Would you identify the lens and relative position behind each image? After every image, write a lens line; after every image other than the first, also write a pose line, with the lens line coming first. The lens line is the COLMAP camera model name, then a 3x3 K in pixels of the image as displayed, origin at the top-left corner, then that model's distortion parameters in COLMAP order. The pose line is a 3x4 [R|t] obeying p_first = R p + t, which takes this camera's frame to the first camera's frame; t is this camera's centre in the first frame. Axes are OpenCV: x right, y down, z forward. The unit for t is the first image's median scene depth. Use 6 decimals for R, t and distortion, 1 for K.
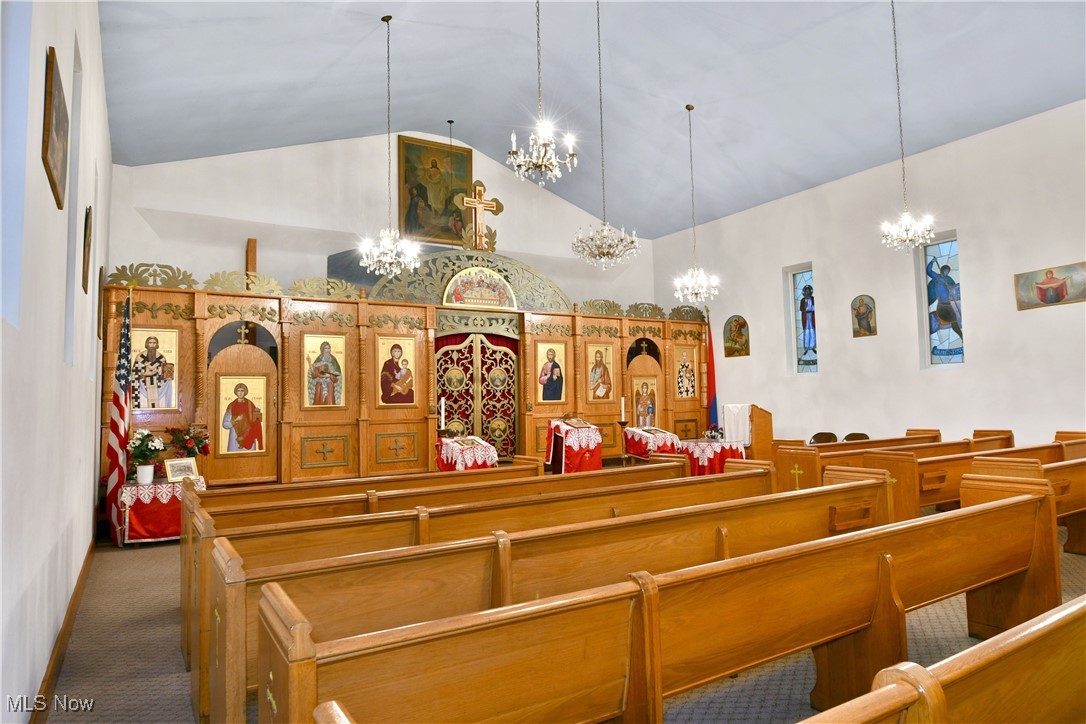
lens RADIAL K [[659.2, 0, 540.0], [0, 659.2, 364.1], [0, 0, 1]] dist [-0.009946, -0.004623]
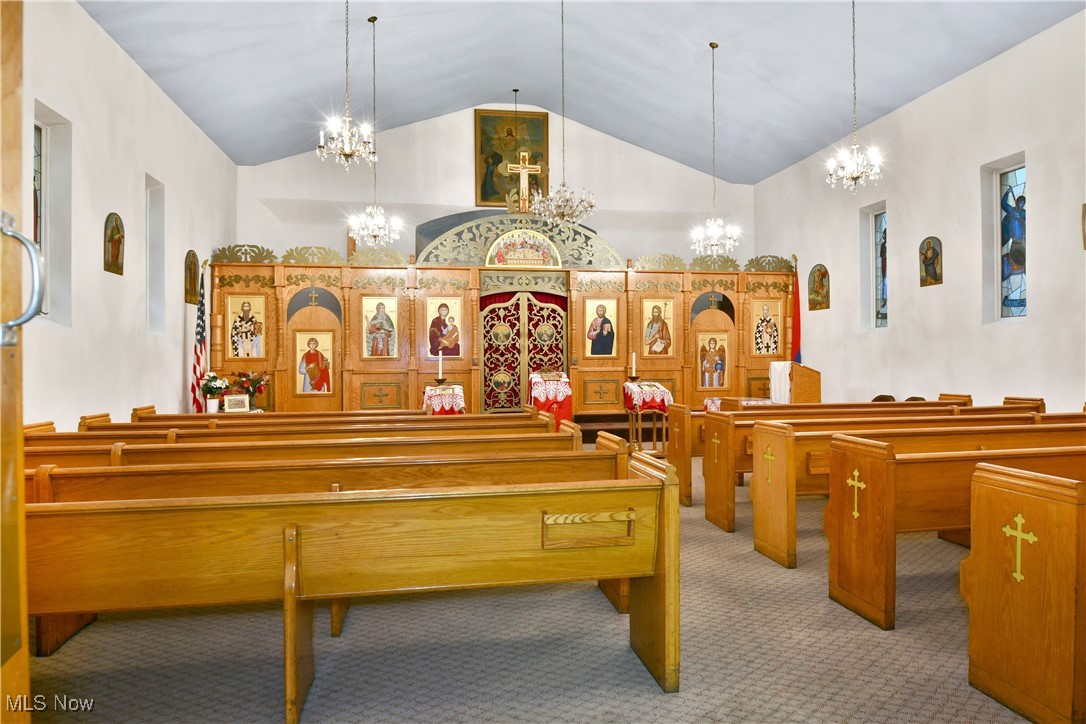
lens RADIAL K [[659.2, 0, 540.0], [0, 659.2, 364.1], [0, 0, 1]] dist [-0.009946, -0.004623]
pose [[0.927084, 0.018233, -0.374411, 0.337609], [0.008159, 0.997598, 0.068782, -0.002643], [0.374766, -0.066821, 0.924708, 0.009095]]
